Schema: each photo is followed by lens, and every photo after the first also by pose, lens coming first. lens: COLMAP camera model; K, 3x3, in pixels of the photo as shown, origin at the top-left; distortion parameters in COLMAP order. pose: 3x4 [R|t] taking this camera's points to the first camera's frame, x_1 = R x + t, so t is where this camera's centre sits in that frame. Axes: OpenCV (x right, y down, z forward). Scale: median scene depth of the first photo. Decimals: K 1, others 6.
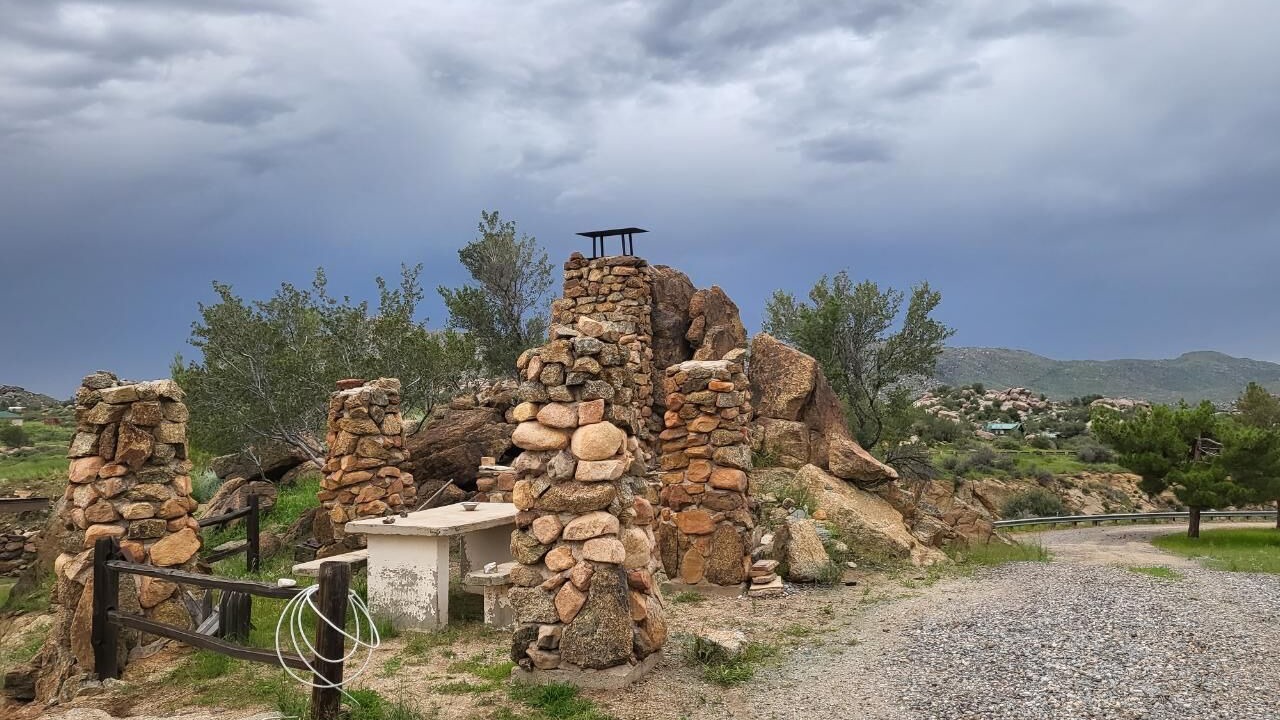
lens RADIAL K [[1023.7, 0, 642.7], [0, 1023.7, 360.3], [0, 0, 1]] dist [0.005657, 0.040738]
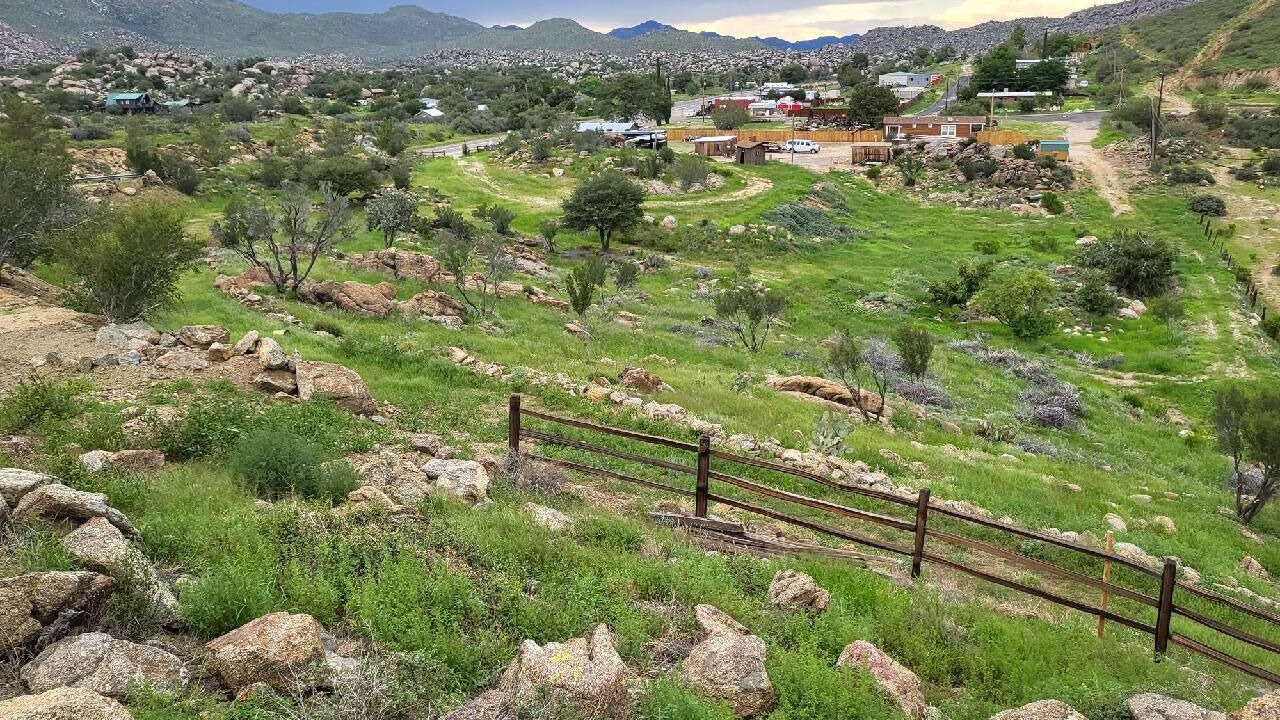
lens RADIAL K [[1023.7, 0, 638.3], [0, 1023.7, 364.6], [0, 0, 1]] dist [0.005657, 0.040738]
pose [[0.760309, -0.200998, 0.617681, 0.144730], [-0.010407, 0.947028, 0.320981, -0.044587], [-0.649478, -0.250473, 0.717942, -0.345473]]
